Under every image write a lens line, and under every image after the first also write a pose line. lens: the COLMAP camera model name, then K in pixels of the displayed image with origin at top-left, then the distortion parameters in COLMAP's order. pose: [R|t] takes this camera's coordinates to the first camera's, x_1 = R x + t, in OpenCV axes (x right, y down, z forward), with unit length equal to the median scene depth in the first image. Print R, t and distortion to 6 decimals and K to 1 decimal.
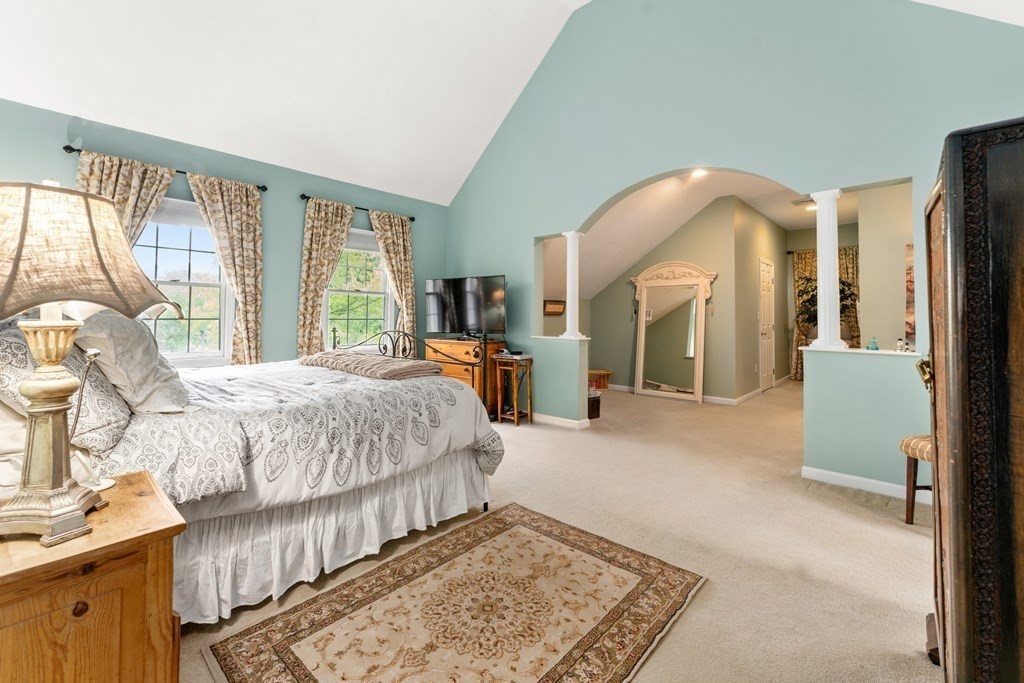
lens RADIAL K [[411.0, 0, 522.6], [0, 411.0, 309.0], [0, 0, 1]] dist [0.001512, 0.000015]
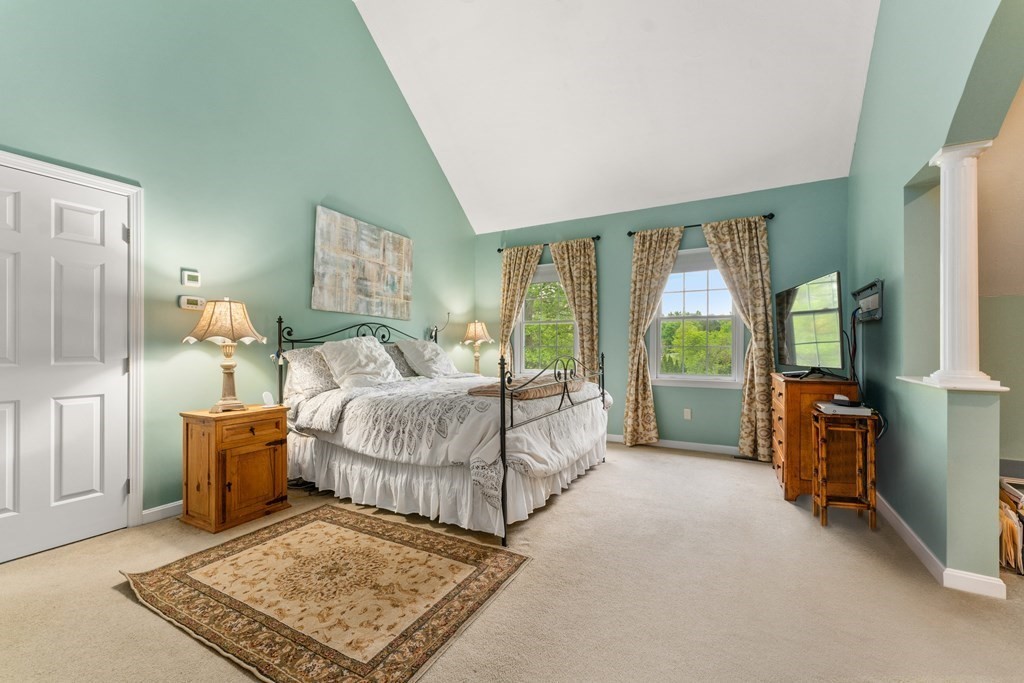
lens RADIAL K [[411.0, 0, 514.7], [0, 411.0, 348.0], [0, 0, 1]] dist [0.001512, 0.000015]
pose [[0.262256, -0.003703, -0.964991, 0.957320], [0.021708, 0.999762, 0.002063, 0.042480], [0.964754, -0.021489, 0.262274, 0.914936]]
